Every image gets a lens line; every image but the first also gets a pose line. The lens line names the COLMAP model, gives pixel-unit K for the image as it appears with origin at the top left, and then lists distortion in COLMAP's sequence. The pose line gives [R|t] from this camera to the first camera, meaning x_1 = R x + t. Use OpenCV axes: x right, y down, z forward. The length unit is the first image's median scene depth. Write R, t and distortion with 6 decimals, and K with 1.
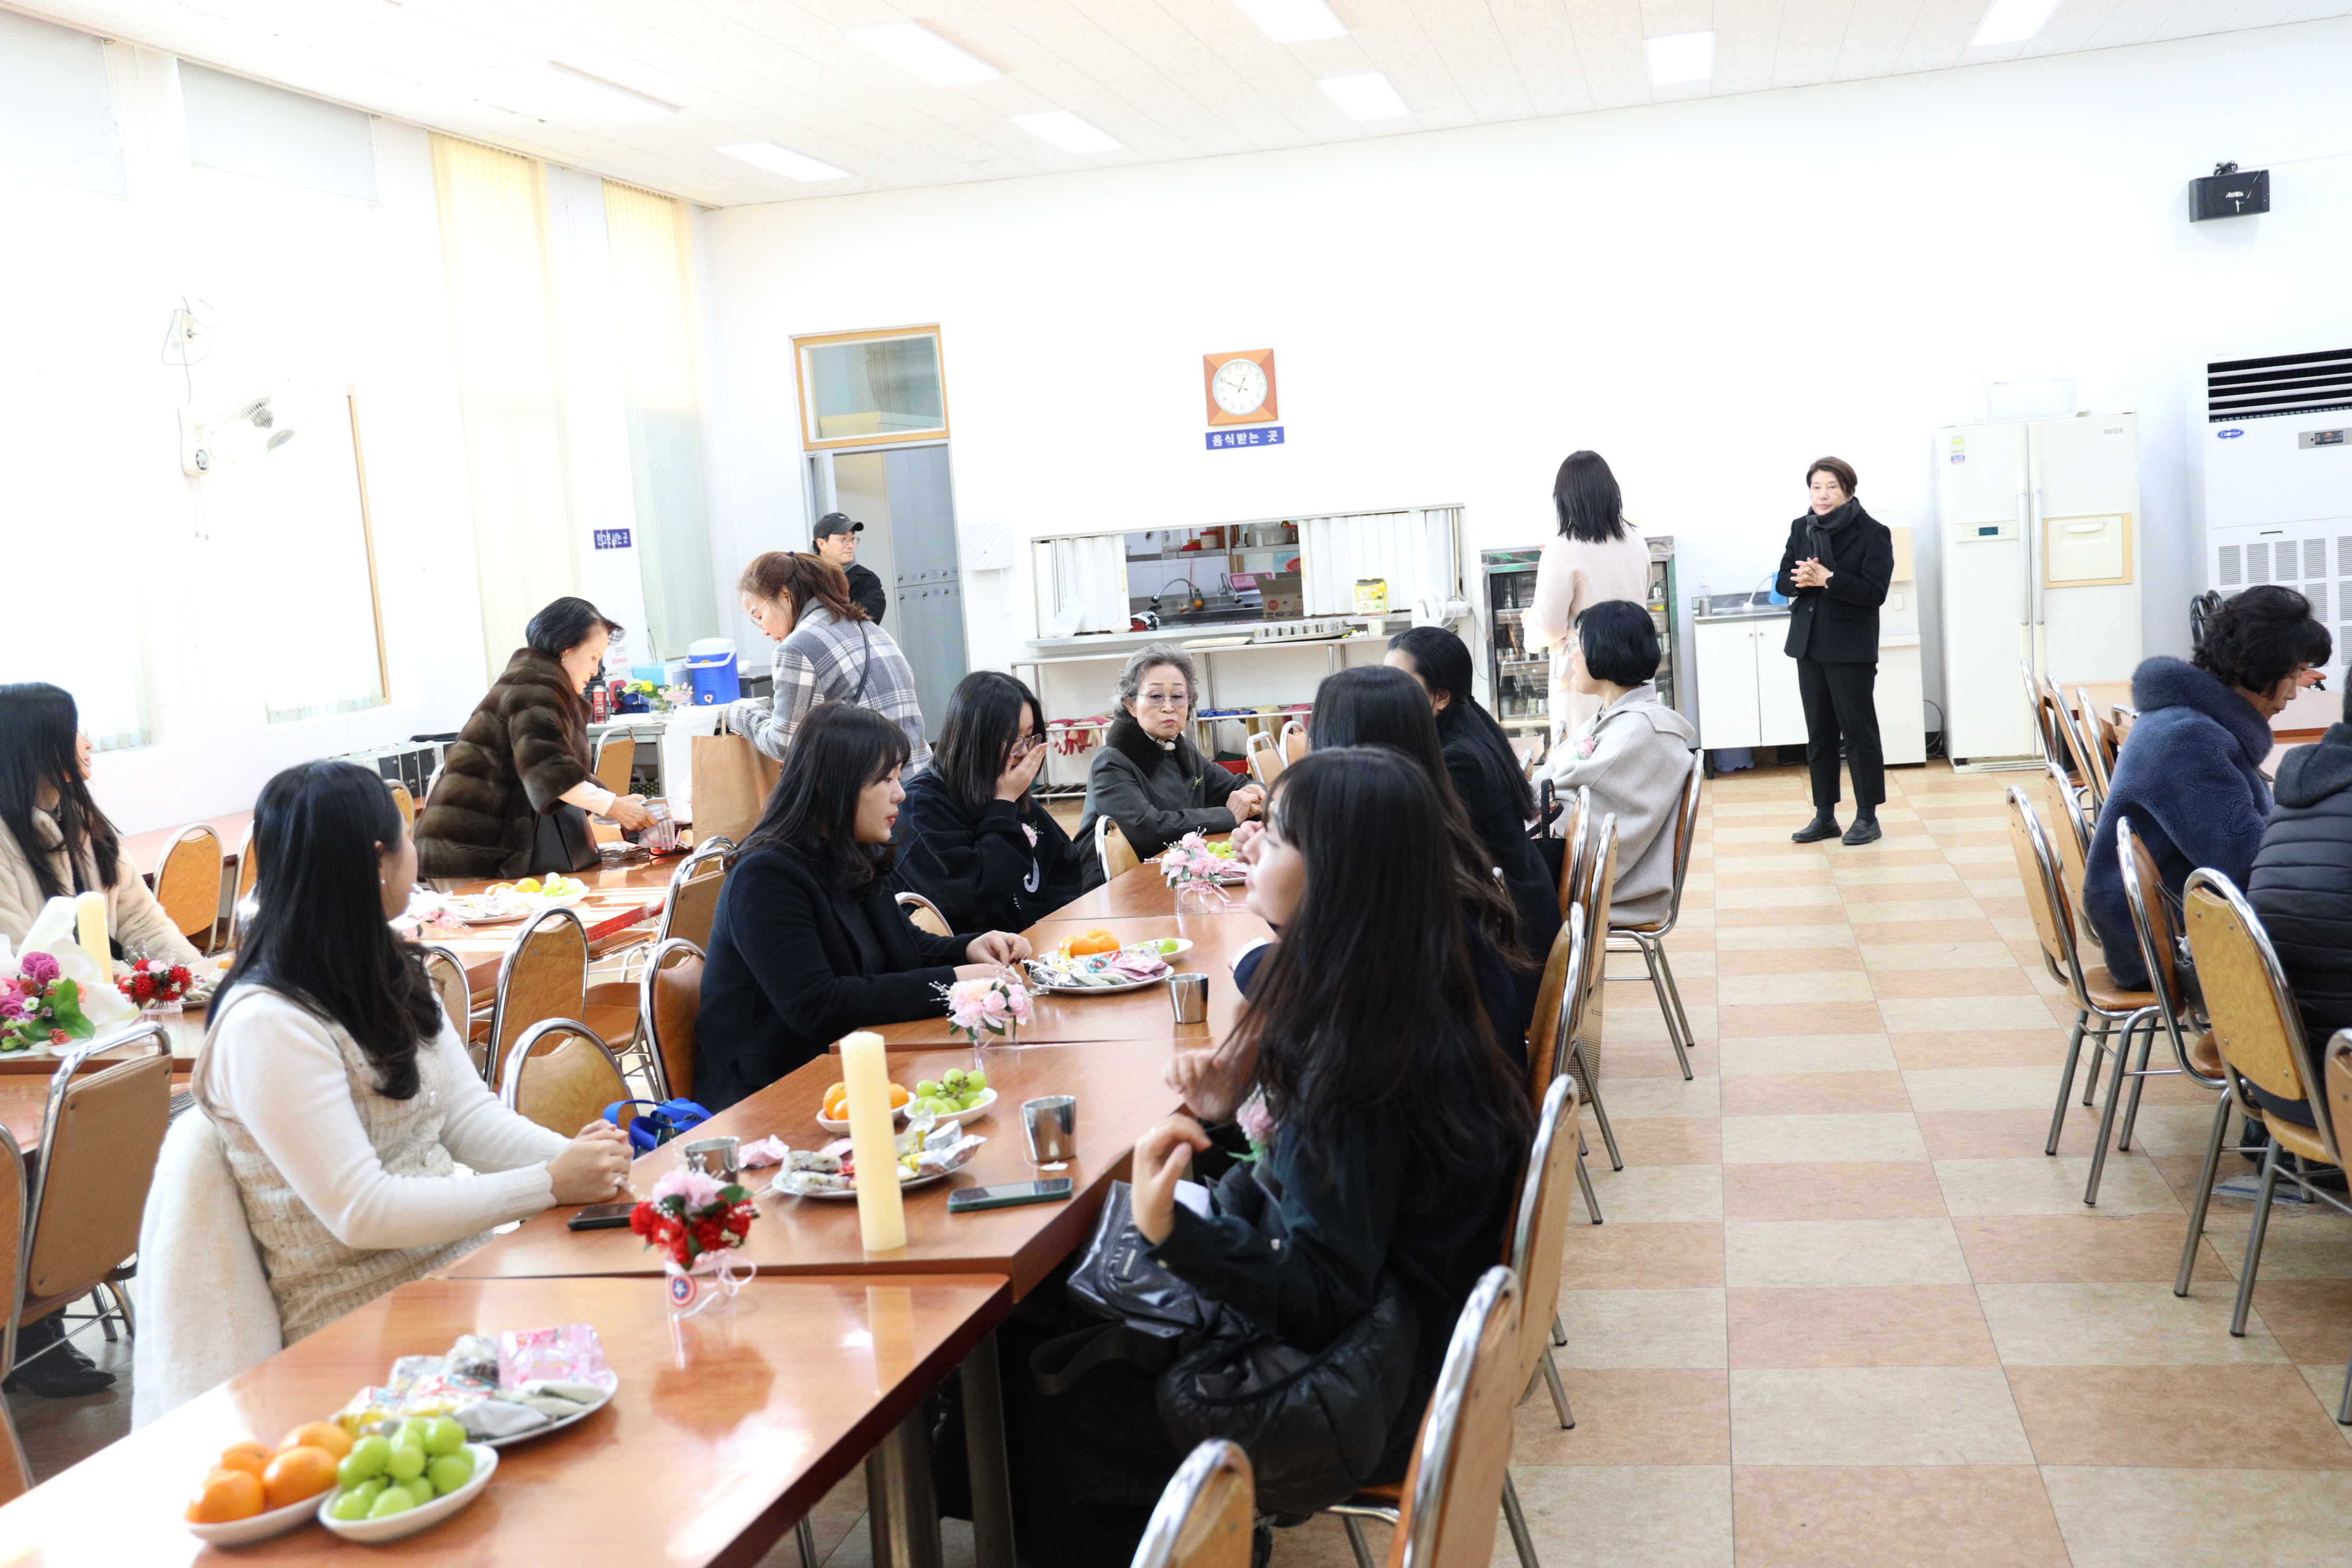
lens RADIAL K [[2401.3, 0, 1170.7], [0, 2401.3, 805.2], [0, 0, 1]] dist [0.054665, 0.000000]
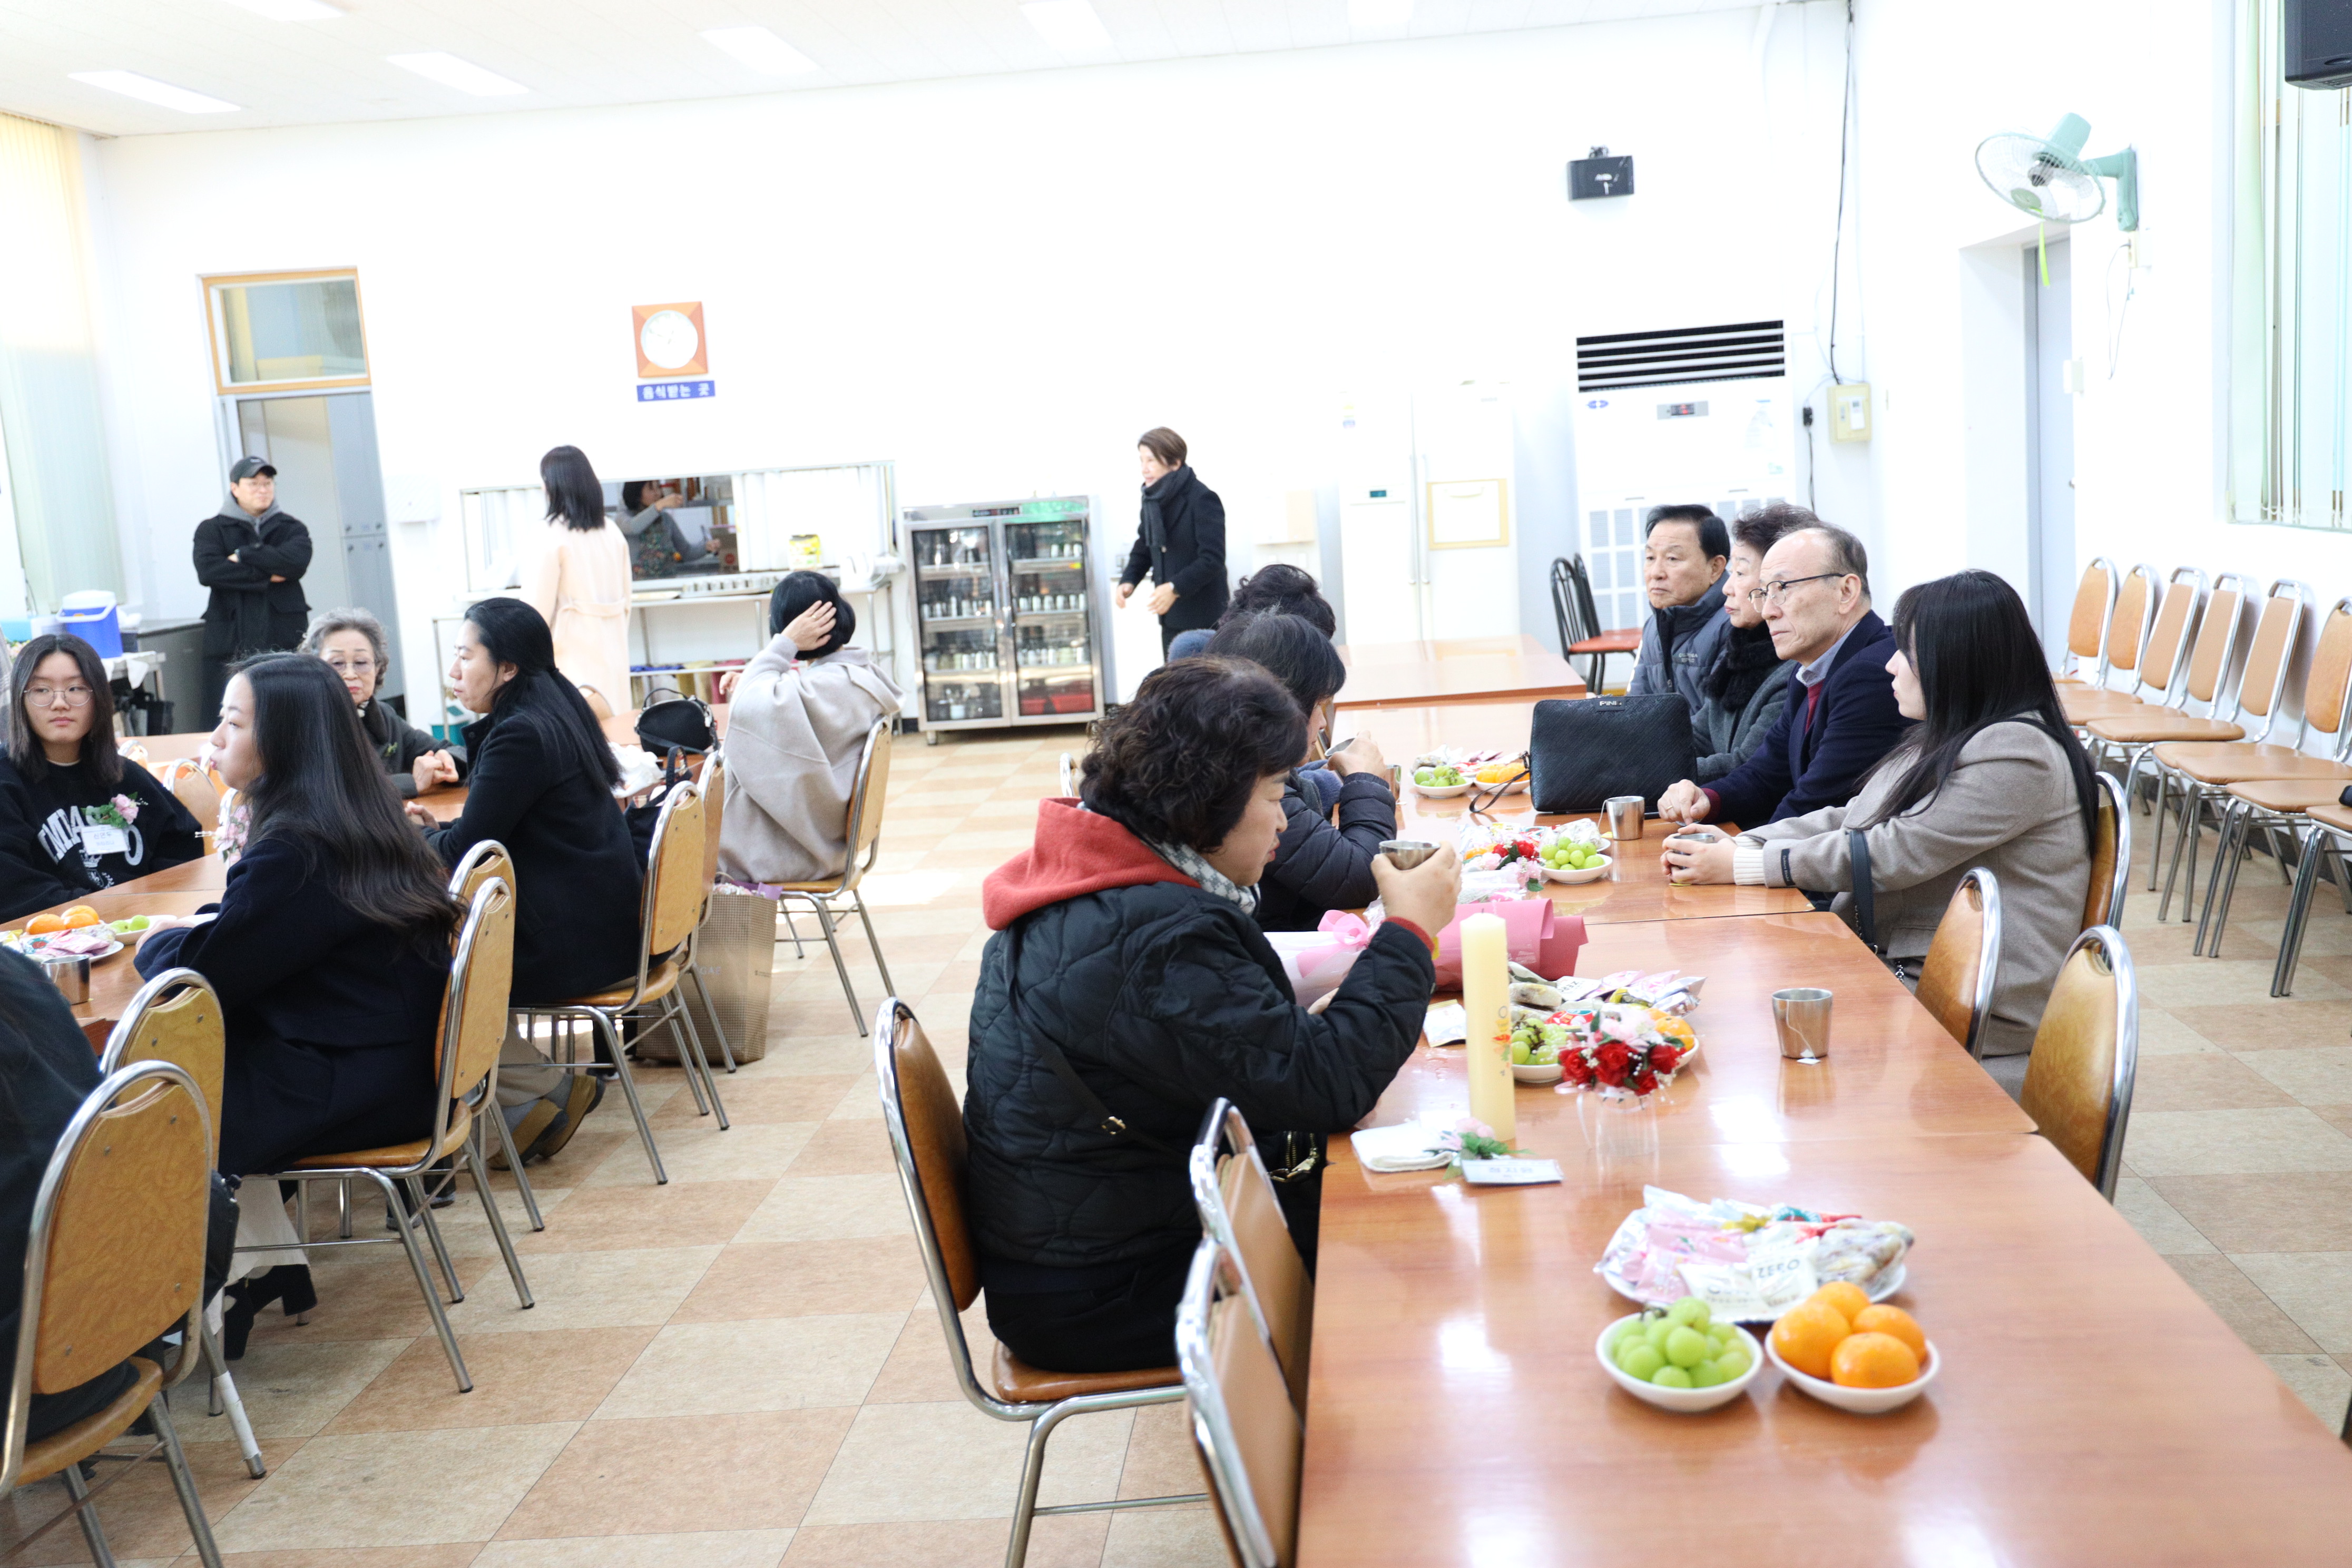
lens RADIAL K [[2401.3, 0, 1179.2], [0, 2401.3, 794.2], [0, 0, 1]] dist [0.054665, 0.000000]
pose [[0.990652, -0.009497, 0.136083, 0.108130], [0.006896, 0.999785, 0.019569, -0.004600], [-0.136239, -0.018447, 0.990504, -0.018264]]
